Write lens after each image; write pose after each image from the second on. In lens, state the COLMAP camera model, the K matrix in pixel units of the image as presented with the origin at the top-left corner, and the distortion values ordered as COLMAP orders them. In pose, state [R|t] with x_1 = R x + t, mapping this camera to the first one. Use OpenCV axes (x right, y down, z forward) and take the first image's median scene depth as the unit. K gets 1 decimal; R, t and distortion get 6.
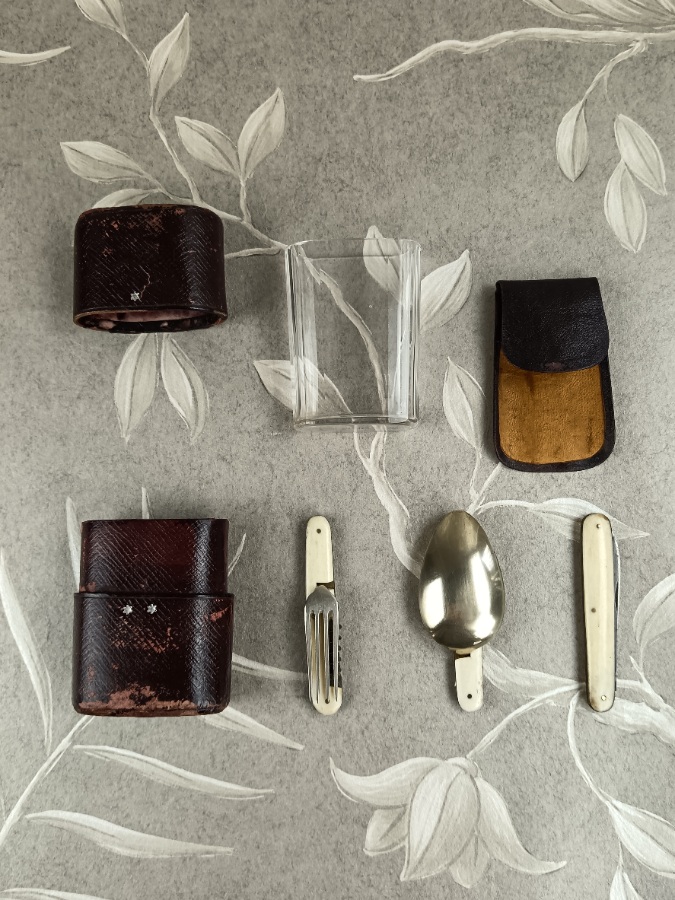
lens RADIAL K [[806.9, 0, 337.5], [0, 806.9, 450.0], [0, 0, 1]] dist [-0.006804, -0.013138]
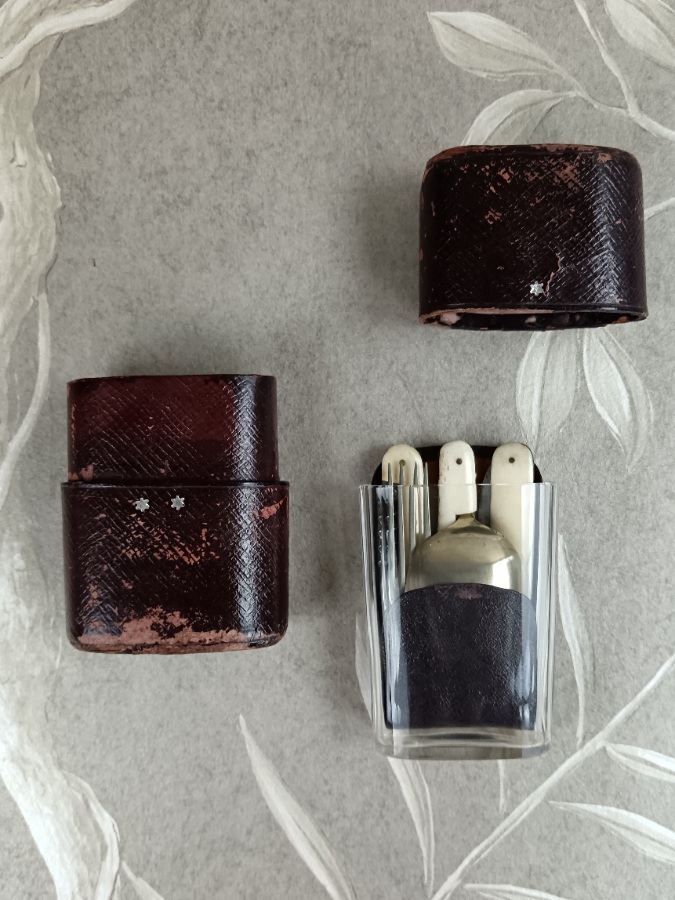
lens RADIAL K [[806.9, 0, 337.5], [0, 806.9, 450.0], [0, 0, 1]] dist [-0.006804, -0.013138]
pose [[0.999249, 0.020791, 0.032690, -0.454425], [-0.024612, 0.992323, 0.121202, -0.105990], [-0.029919, -0.121915, 0.992089, 0.311144]]
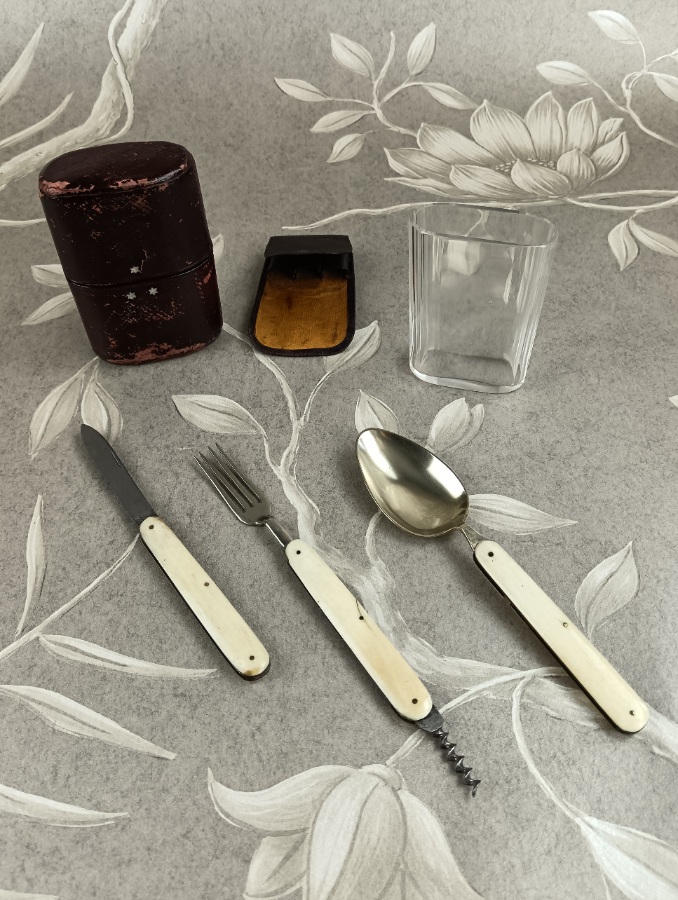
lens RADIAL K [[806.9, 0, 339.0], [0, 806.9, 450.0], [0, 0, 1]] dist [-0.006804, -0.013138]
pose [[0.999932, 0.004709, 0.010675, 0.098939], [0.002199, 0.822513, -0.568742, 0.536170], [-0.011458, 0.568726, 0.822447, 0.187234]]
